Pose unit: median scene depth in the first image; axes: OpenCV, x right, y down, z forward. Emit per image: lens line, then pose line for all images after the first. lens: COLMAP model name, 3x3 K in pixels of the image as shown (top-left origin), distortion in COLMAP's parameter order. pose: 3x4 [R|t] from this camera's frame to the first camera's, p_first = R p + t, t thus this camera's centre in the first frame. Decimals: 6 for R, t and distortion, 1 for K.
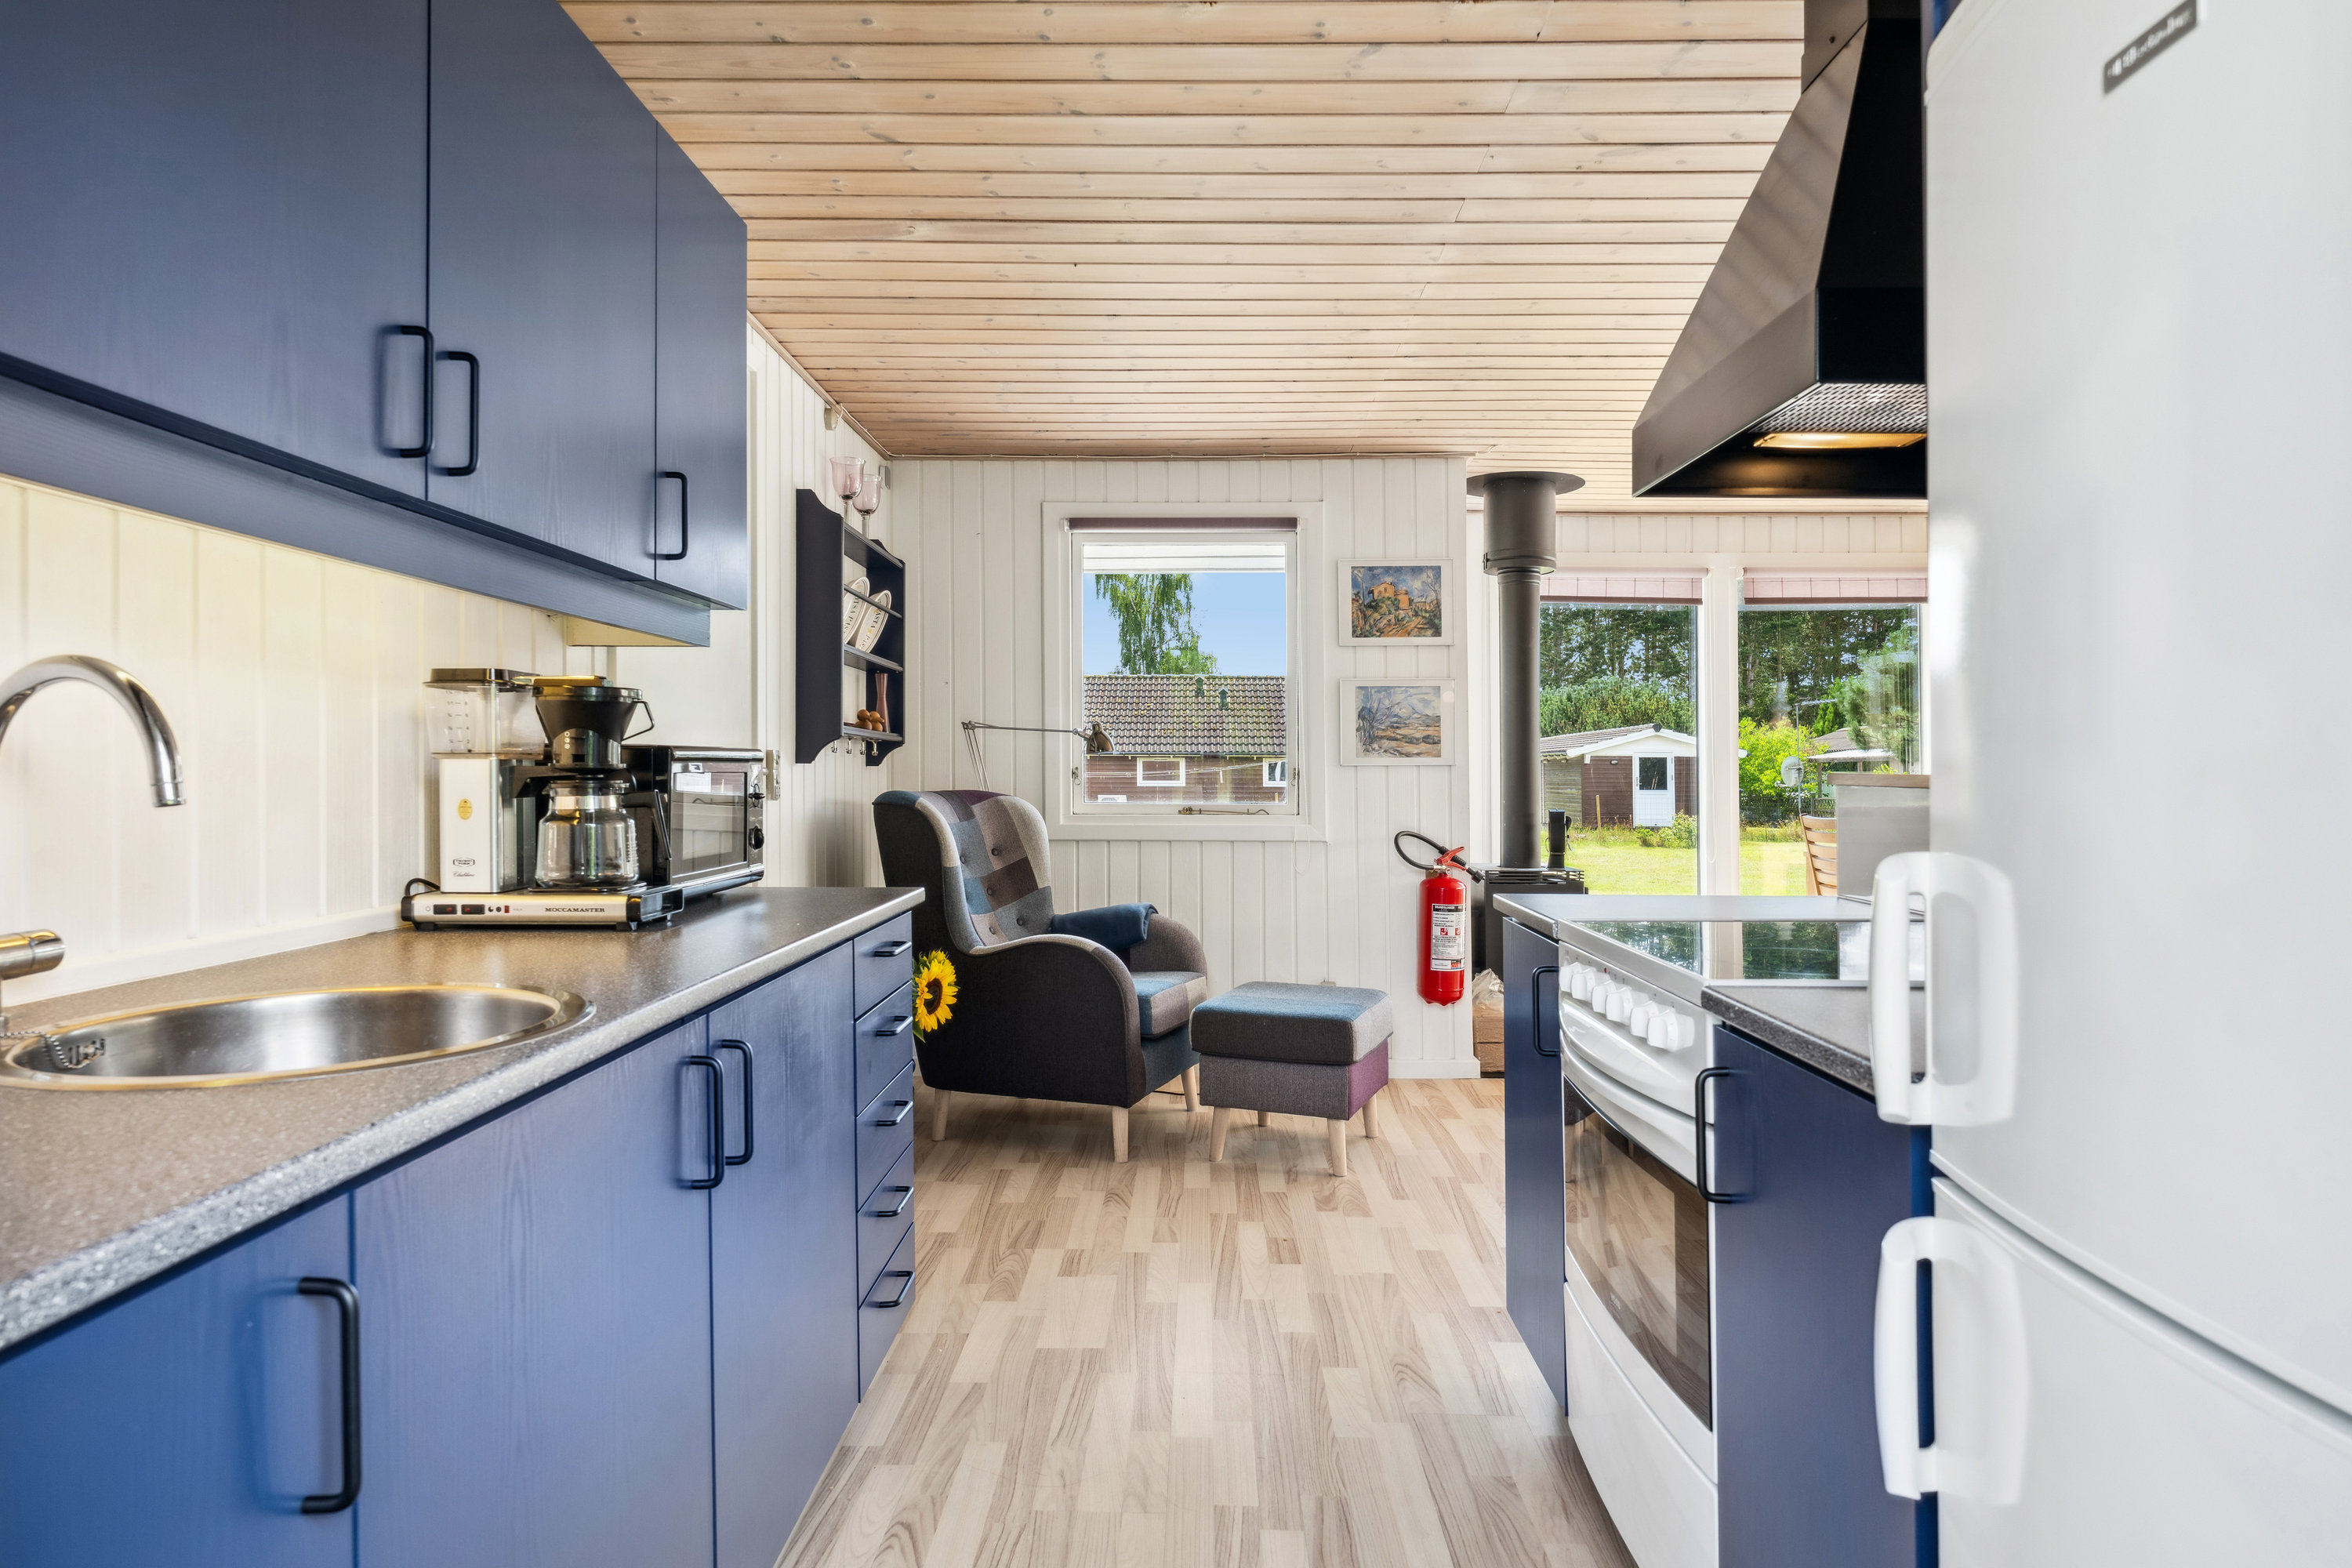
lens RADIAL K [[1379.2, 0, 1174.7], [0, 1379.2, 738.3], [0, 0, 1]] dist [0.005787, 0.000798]
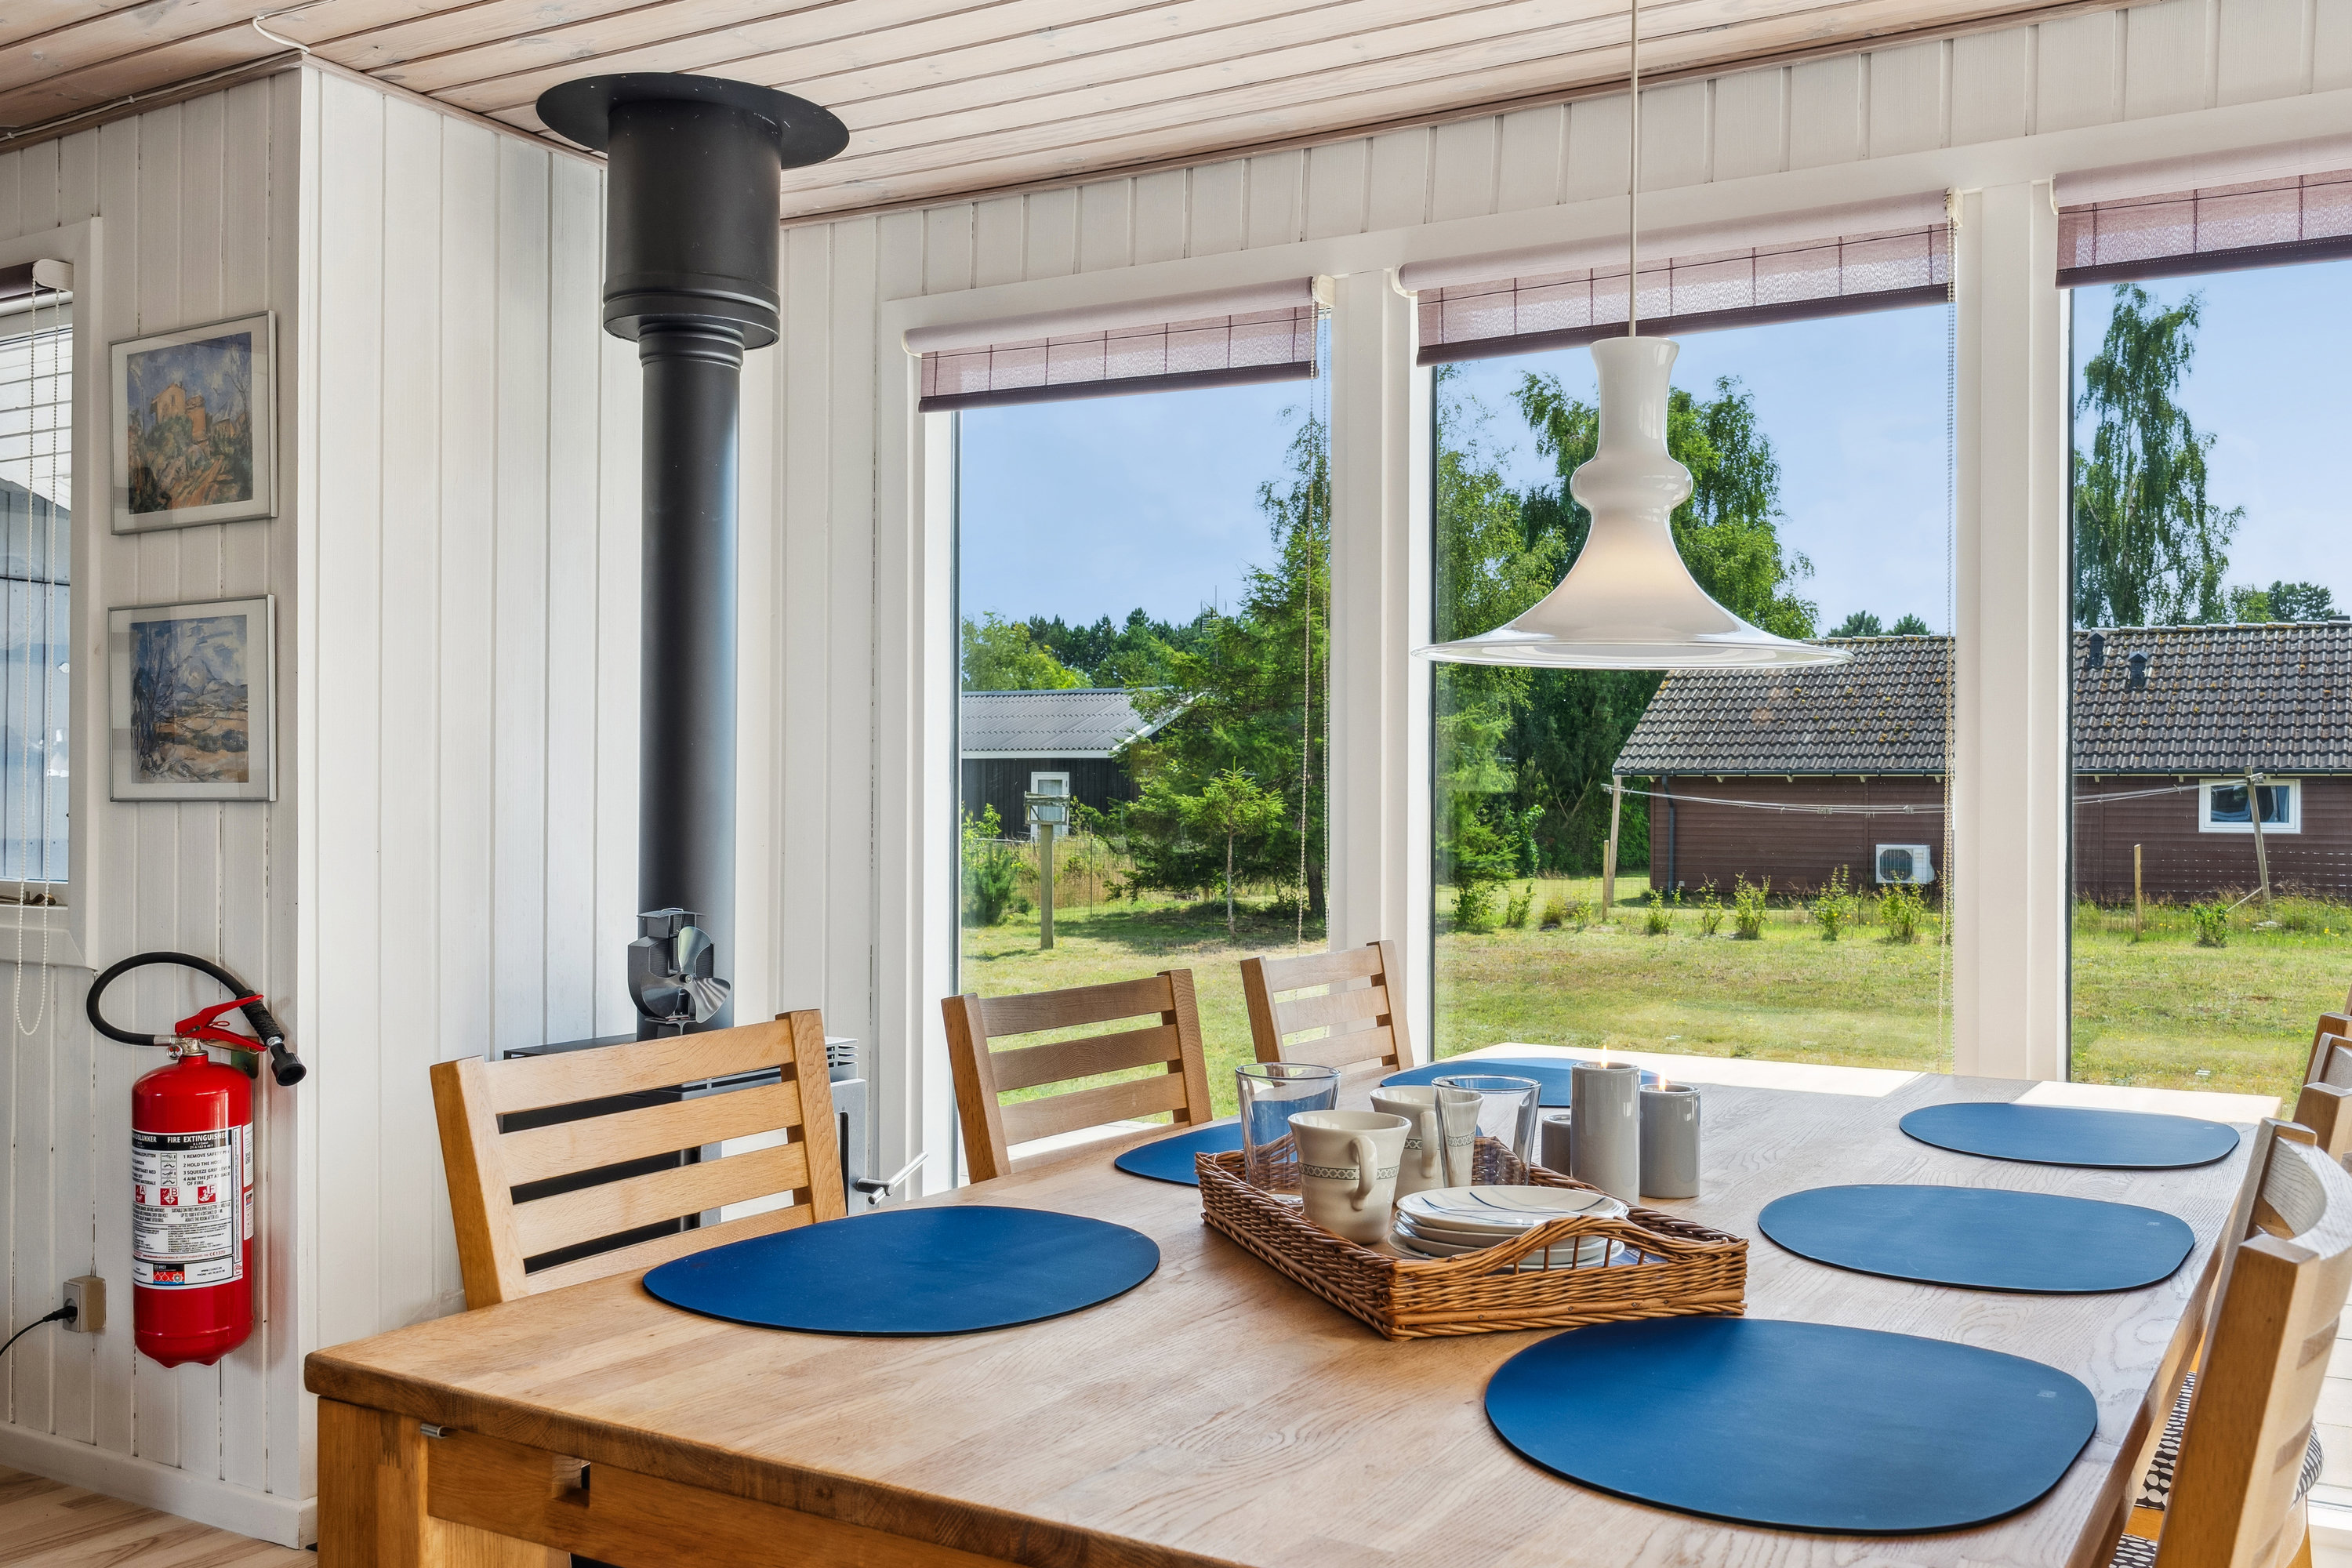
lens RADIAL K [[2078.3, 0, 1176.6], [0, 2078.3, 807.3], [0, 0, 1]] dist [0.005430, -0.010575]
pose [[0.868704, 0.003694, -0.495318, 0.684496], [0.010047, 0.999635, 0.025076, 0.007455], [0.495230, -0.026760, 0.868350, 0.525019]]
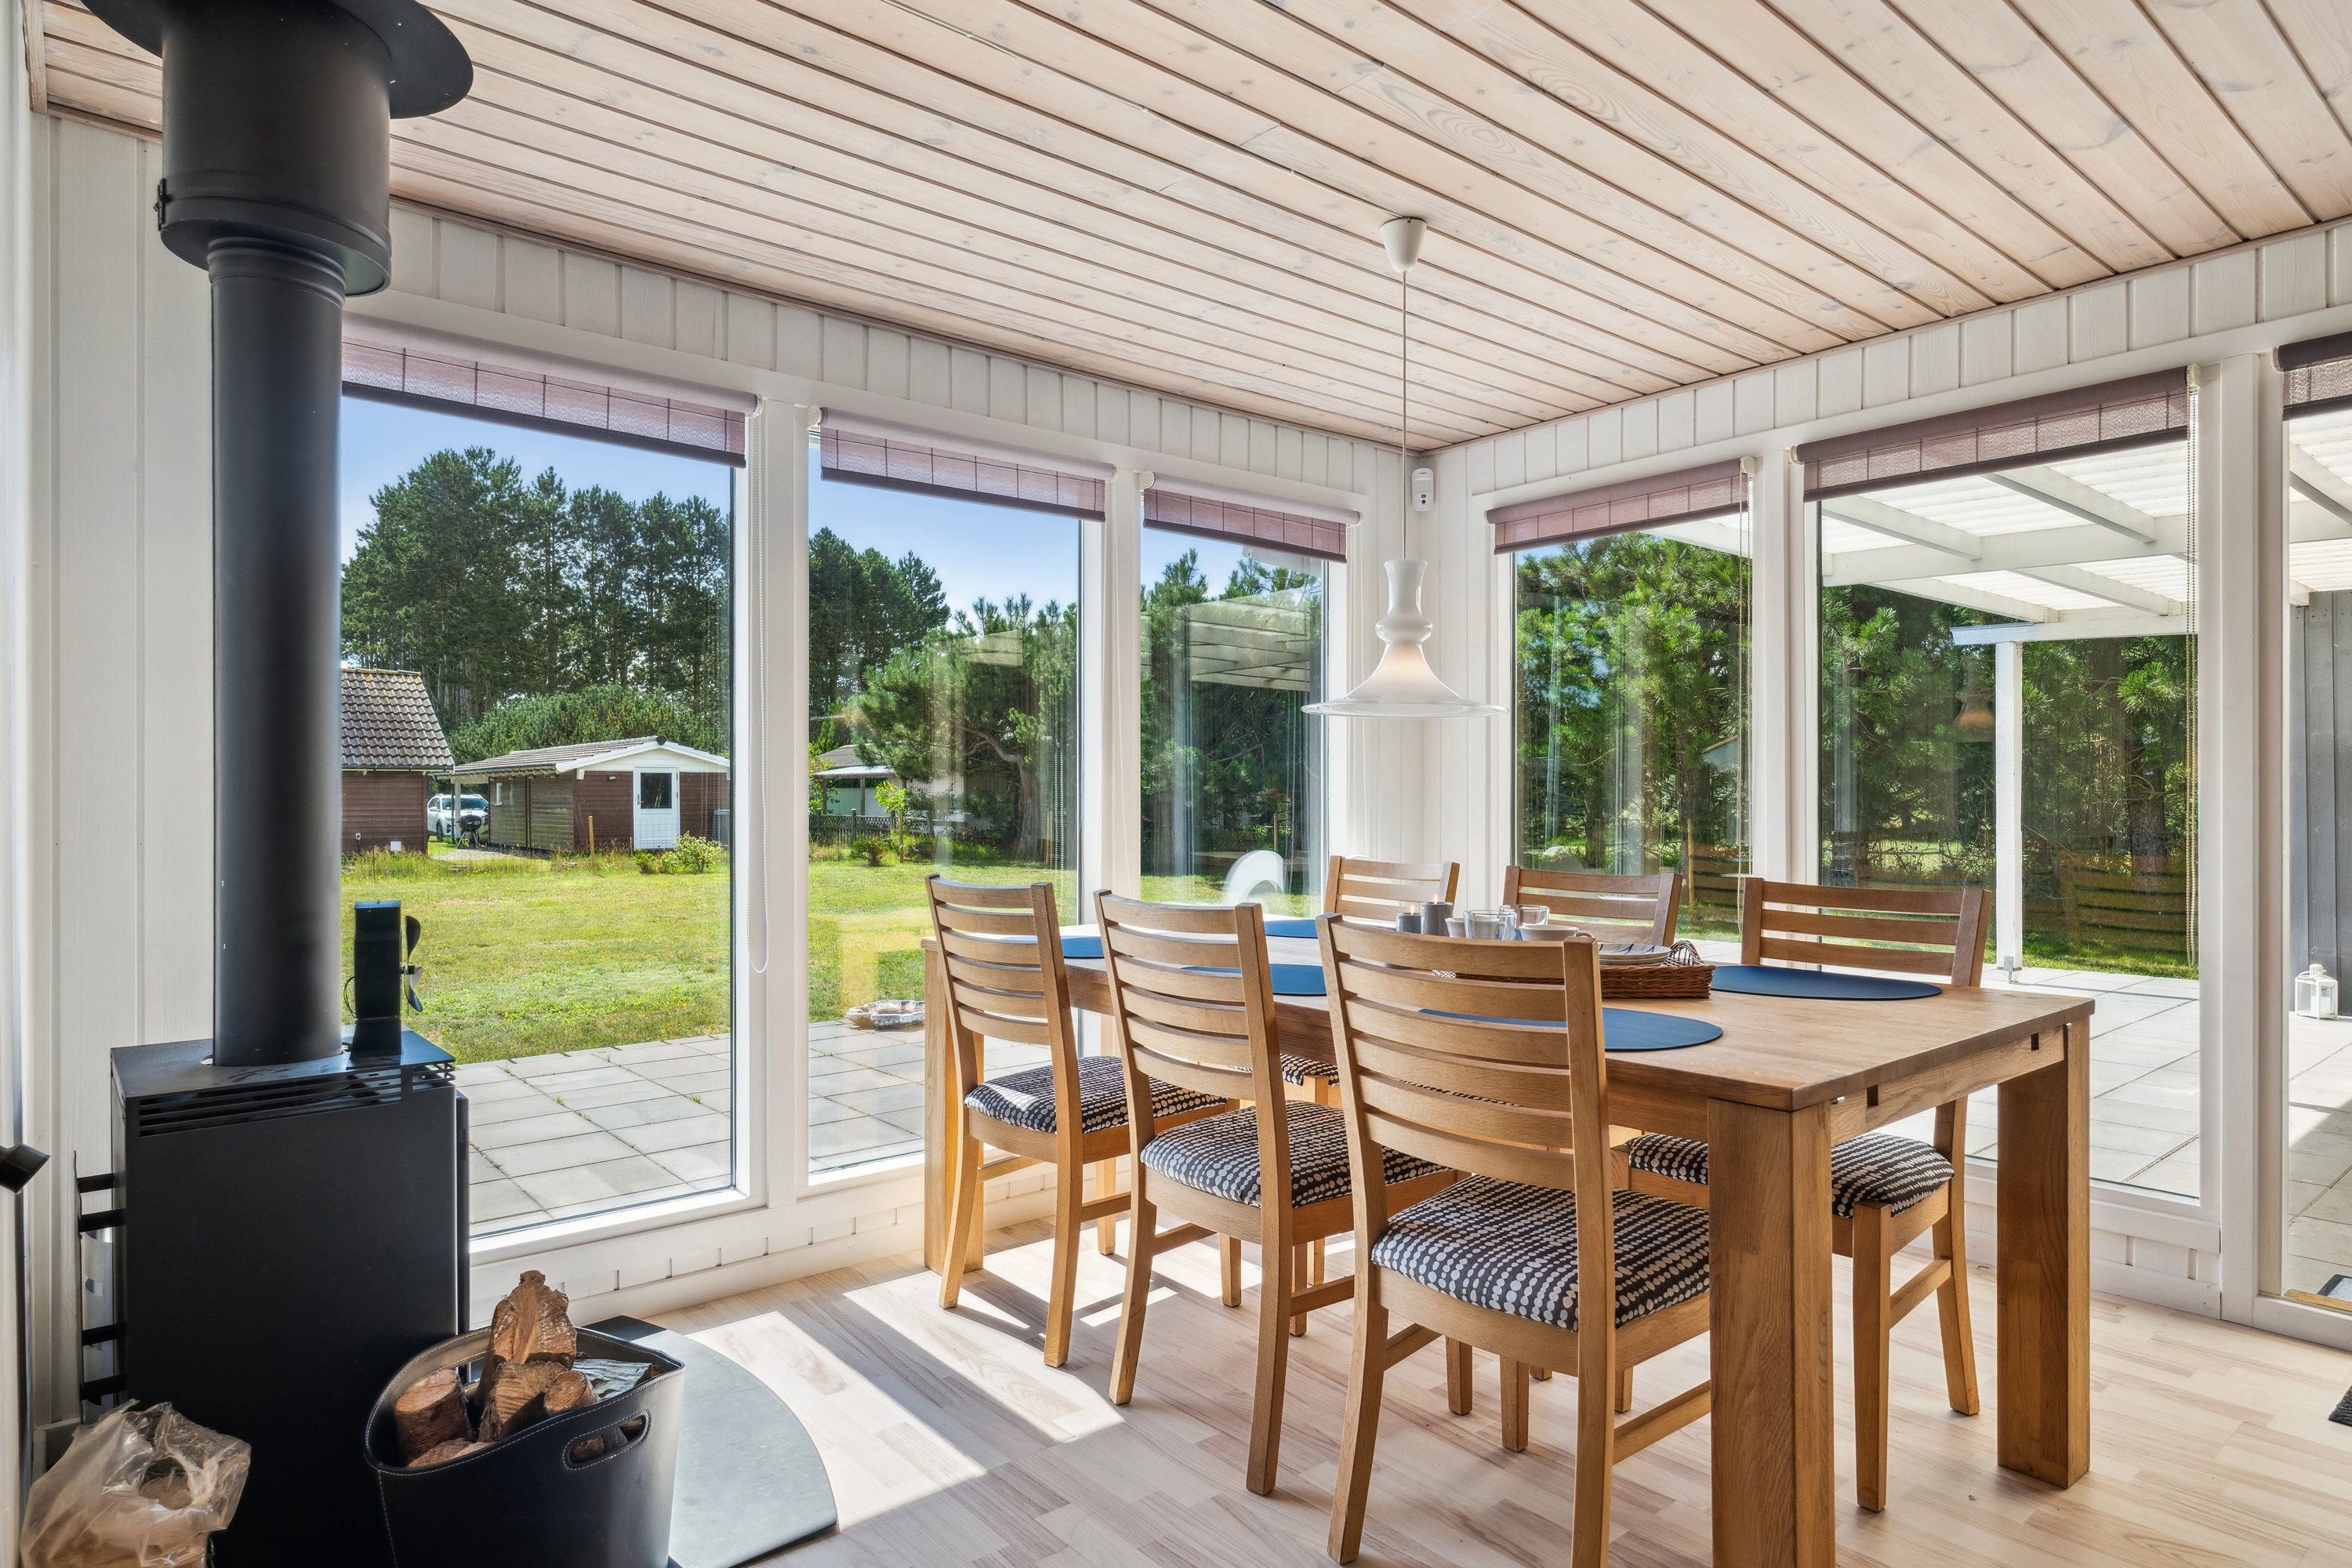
lens RADIAL K [[1331.2, 0, 1180.7], [0, 1331.2, 796.6], [0, 0, 1]] dist [-0.000332, 0.001093]
pose [[0.759588, -0.004672, 0.650388, 0.201469], [-0.015609, 0.999555, 0.025409, 0.010016], [-0.650218, -0.029452, 0.759177, 0.566376]]
